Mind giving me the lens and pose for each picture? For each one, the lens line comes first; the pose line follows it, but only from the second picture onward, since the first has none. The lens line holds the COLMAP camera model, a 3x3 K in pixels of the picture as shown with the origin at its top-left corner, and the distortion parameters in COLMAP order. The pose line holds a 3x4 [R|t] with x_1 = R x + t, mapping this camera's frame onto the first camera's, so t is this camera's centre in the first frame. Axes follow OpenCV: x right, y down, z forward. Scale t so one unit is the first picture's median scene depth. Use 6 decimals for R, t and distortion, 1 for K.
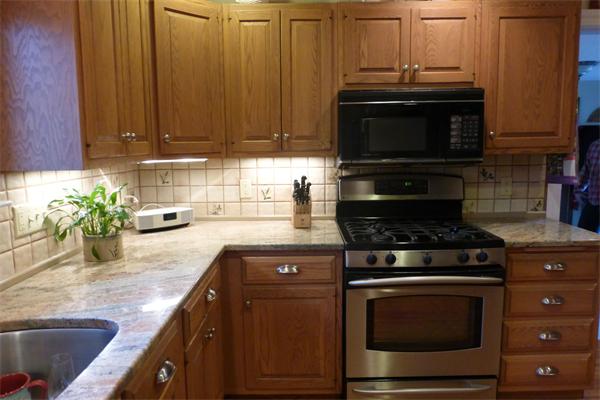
lens RADIAL K [[463.1, 0, 300.9], [0, 463.1, 197.4], [0, 0, 1]] dist [-0.003826, 0.000802]
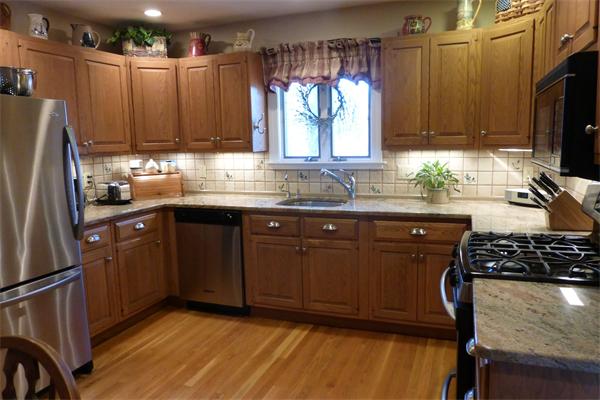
lens RADIAL K [[441.6, 0, 297.8], [0, 441.6, 201.1], [0, 0, 1]] dist [-0.035688, 0.005554]
pose [[-0.353365, 0.151532, -0.923131, 1.056669], [-0.088945, 0.976881, 0.194402, -0.123111], [0.931248, 0.150803, -0.331717, 0.862184]]
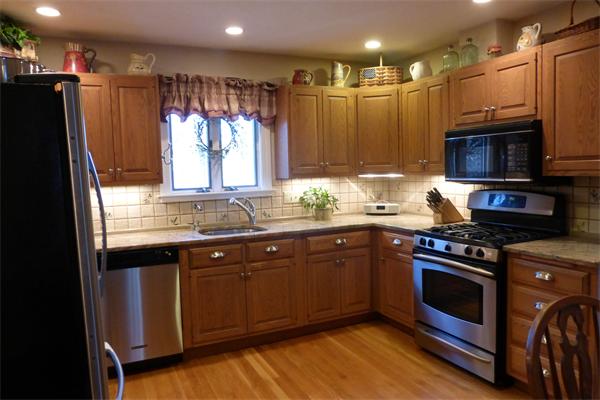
lens RADIAL K [[441.6, 0, 297.8], [0, 441.6, 201.1], [0, 0, 1]] dist [-0.035688, 0.005554]
pose [[0.428618, 0.069429, -0.900814, 1.134965], [-0.089742, 0.995384, 0.034018, -0.012613], [0.899018, 0.066260, 0.432870, -0.011837]]
